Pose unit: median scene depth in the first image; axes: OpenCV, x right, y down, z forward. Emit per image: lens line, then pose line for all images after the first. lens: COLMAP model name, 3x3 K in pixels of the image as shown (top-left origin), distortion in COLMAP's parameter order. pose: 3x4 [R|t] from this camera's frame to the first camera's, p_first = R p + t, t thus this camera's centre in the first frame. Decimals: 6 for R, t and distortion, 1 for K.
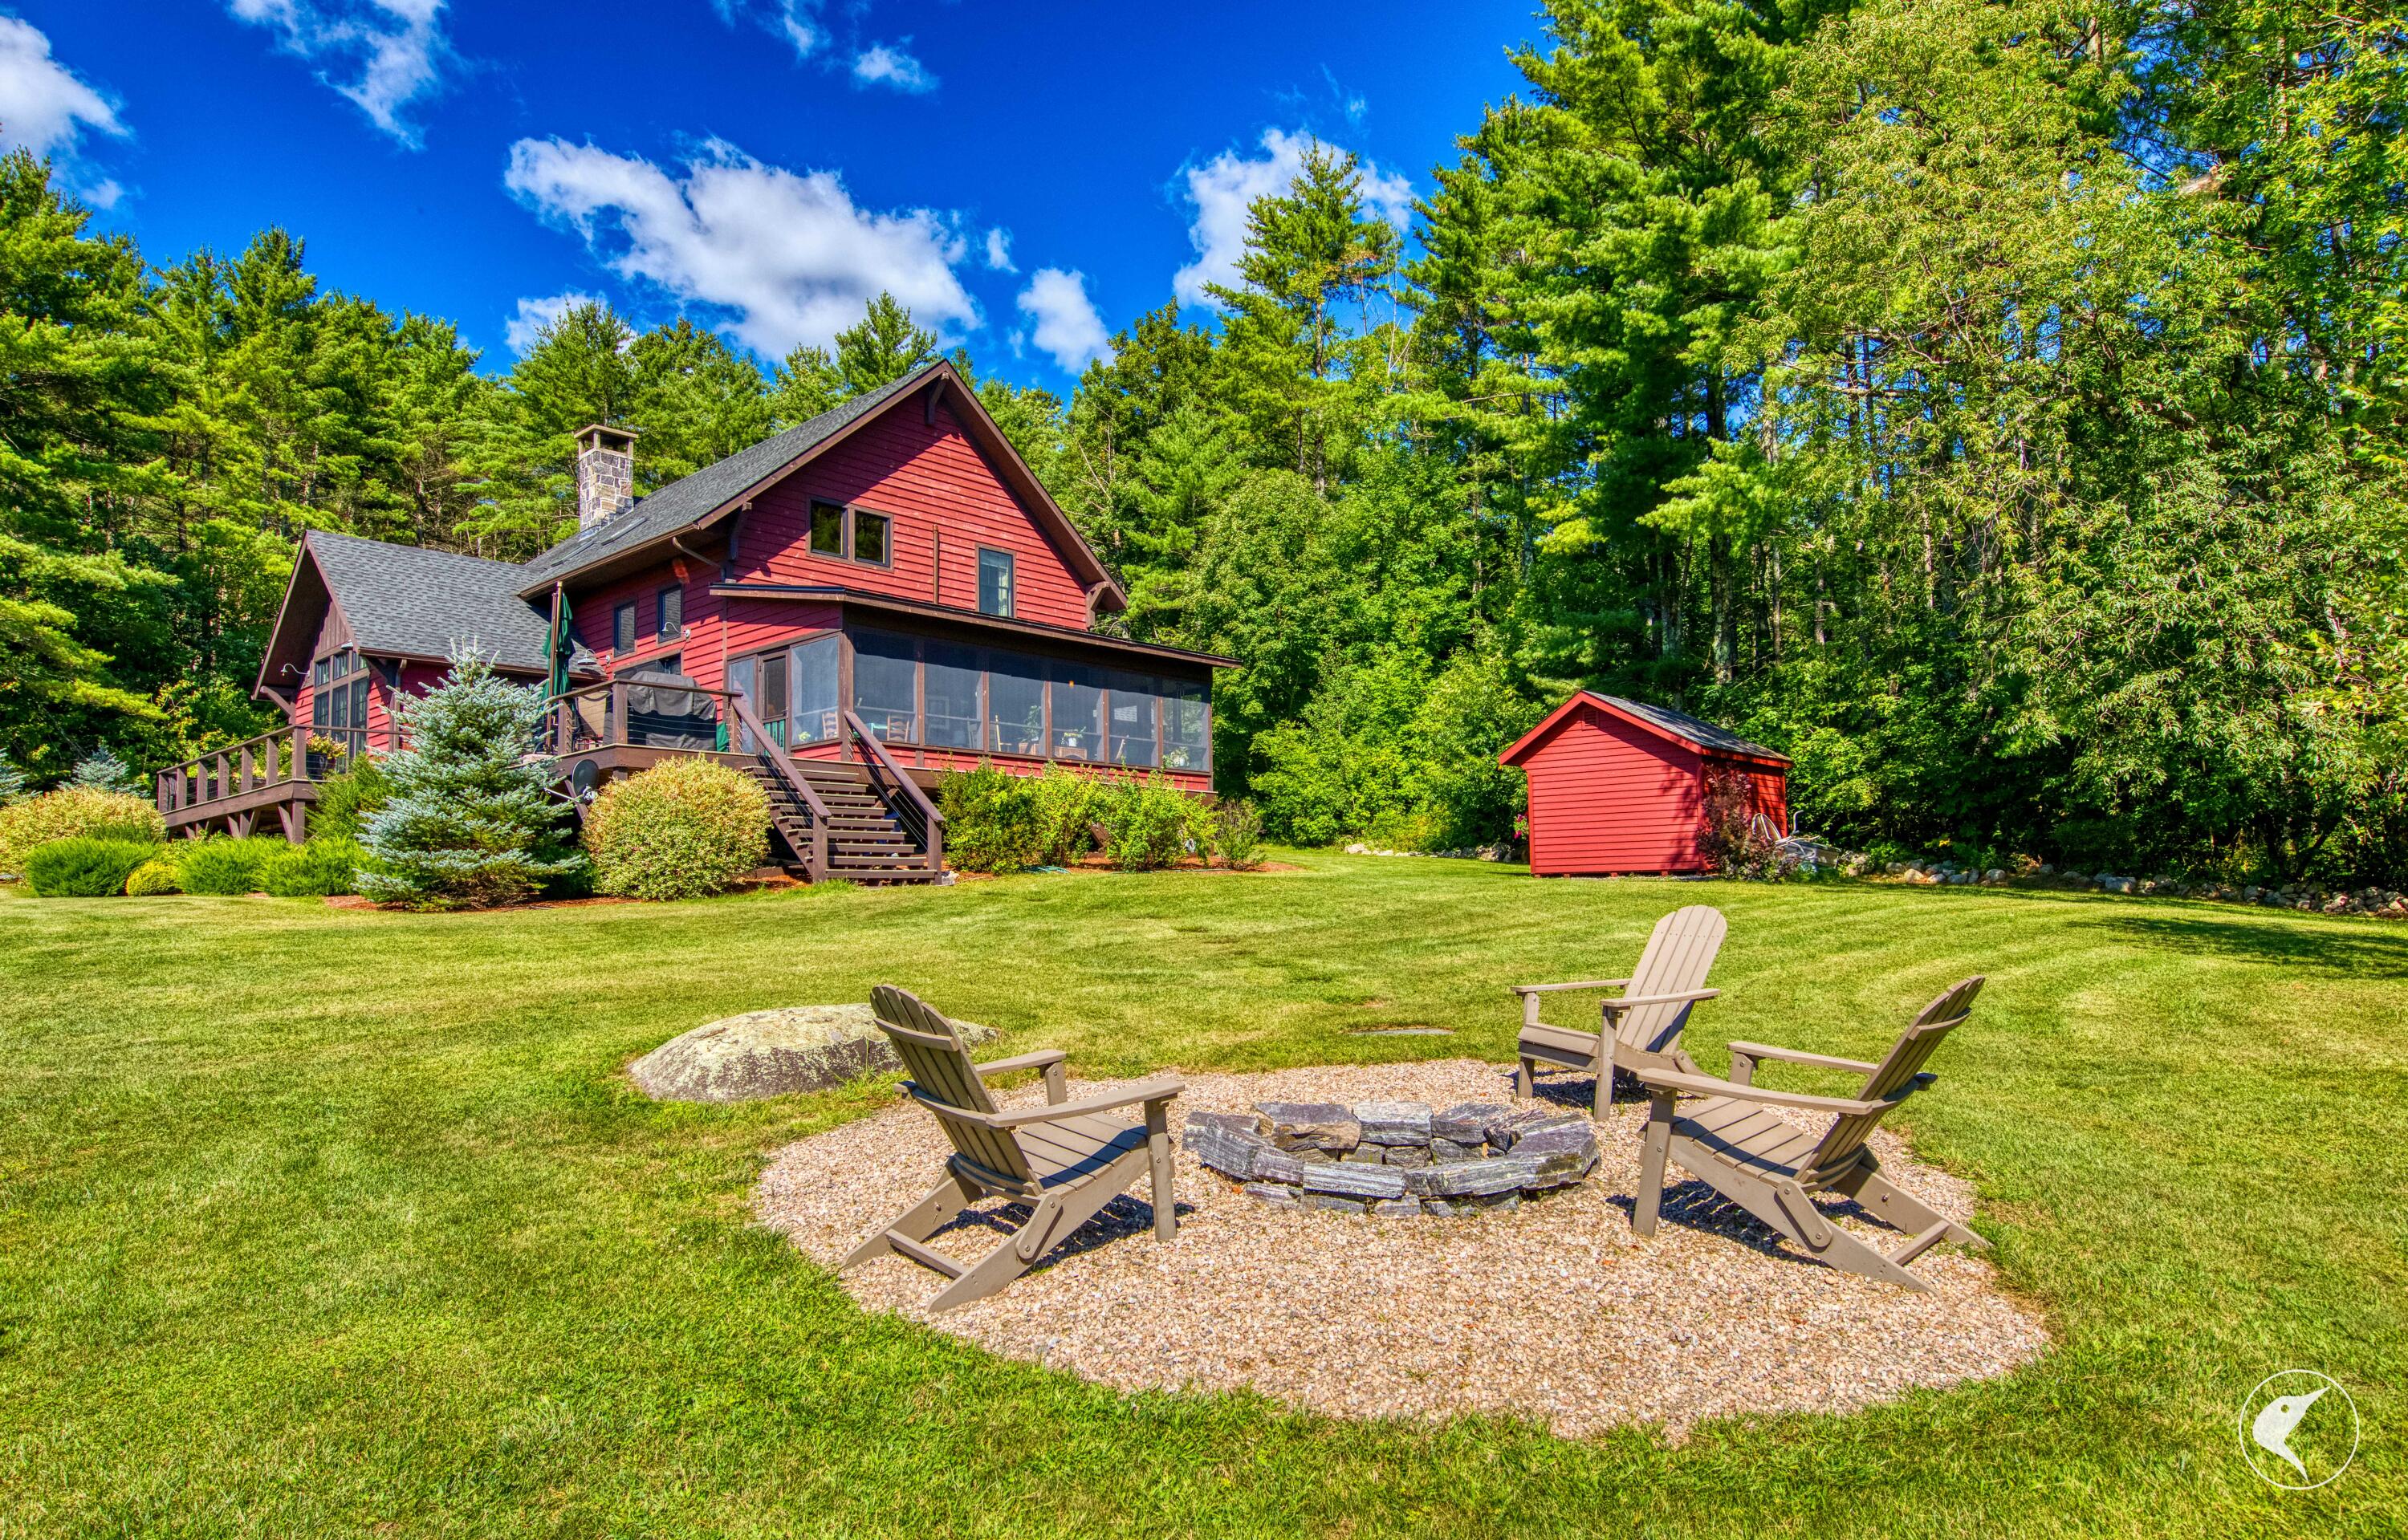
lens RADIAL K [[1417.7, 0, 1203.9], [0, 1417.7, 762.7], [0, 0, 1]] dist [-0.026151, 0.003189]
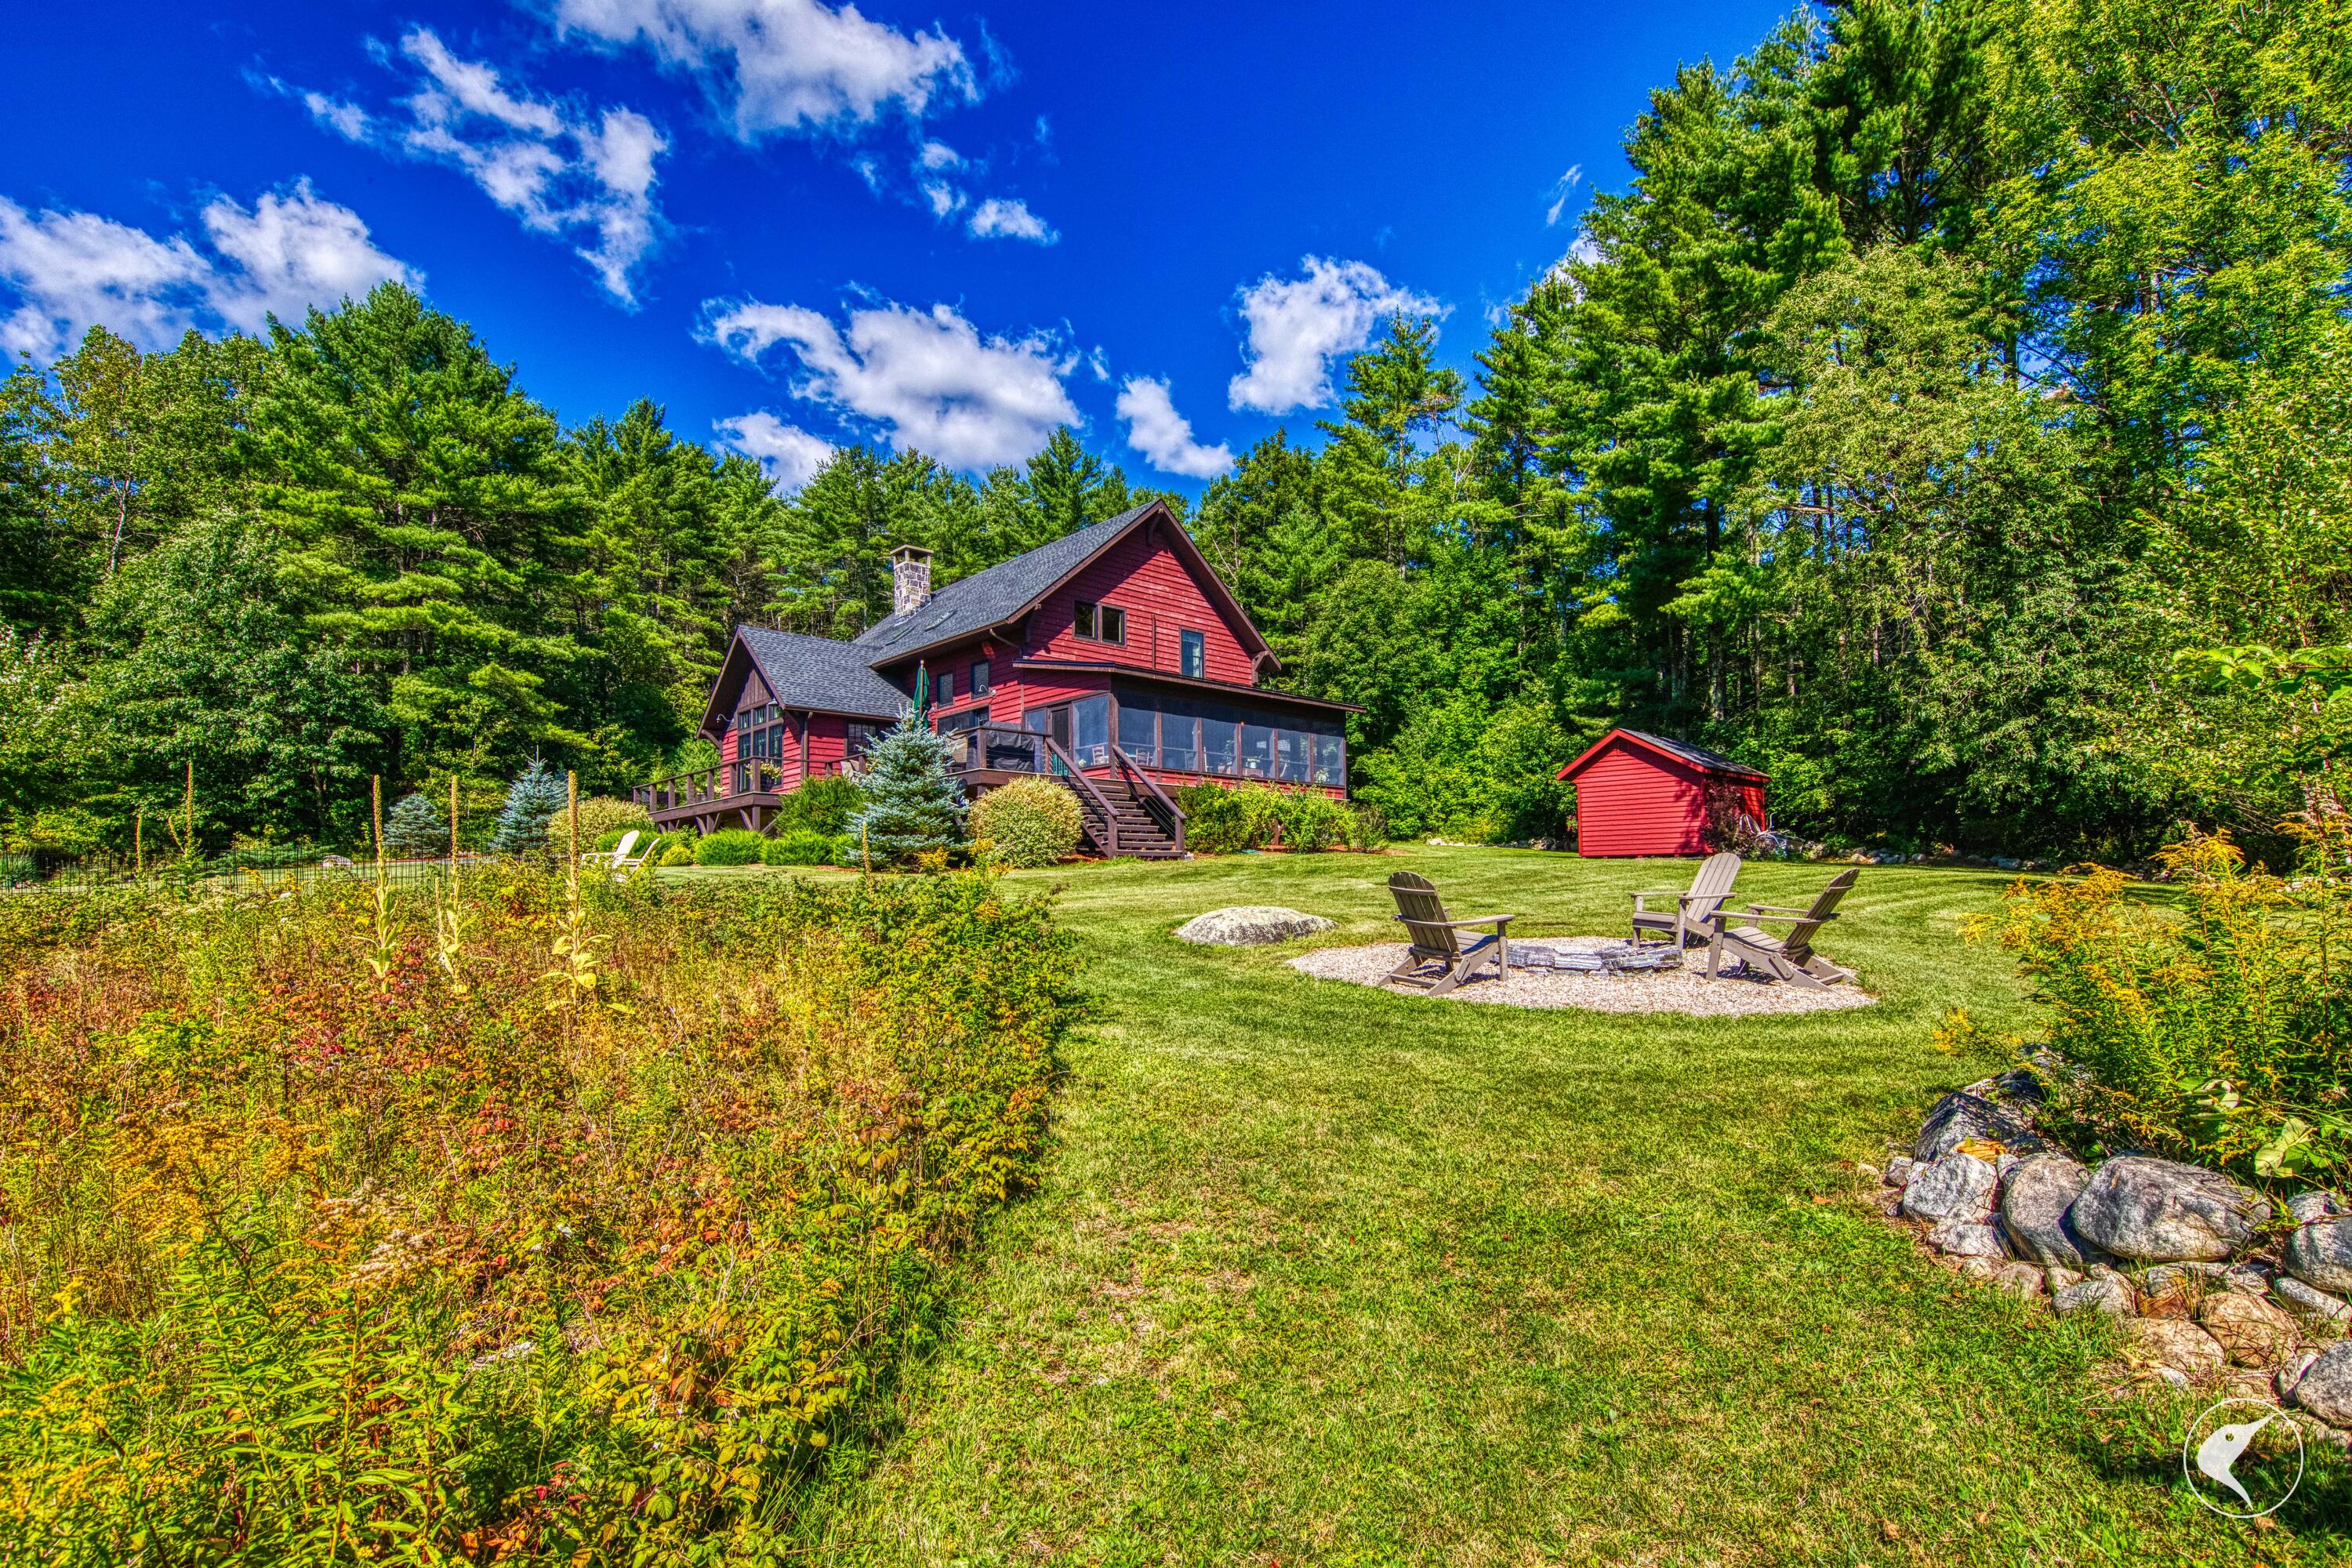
lens RADIAL K [[1157.6, 0, 1167.3], [0, 1157.6, 806.8], [0, 0, 1]] dist [-0.021079, -0.002717]
pose [[0.996458, -0.000698, -0.084090, -0.084367], [0.002766, 0.999696, 0.024485, -0.001297], [0.084048, -0.024631, 0.996157, -0.192736]]
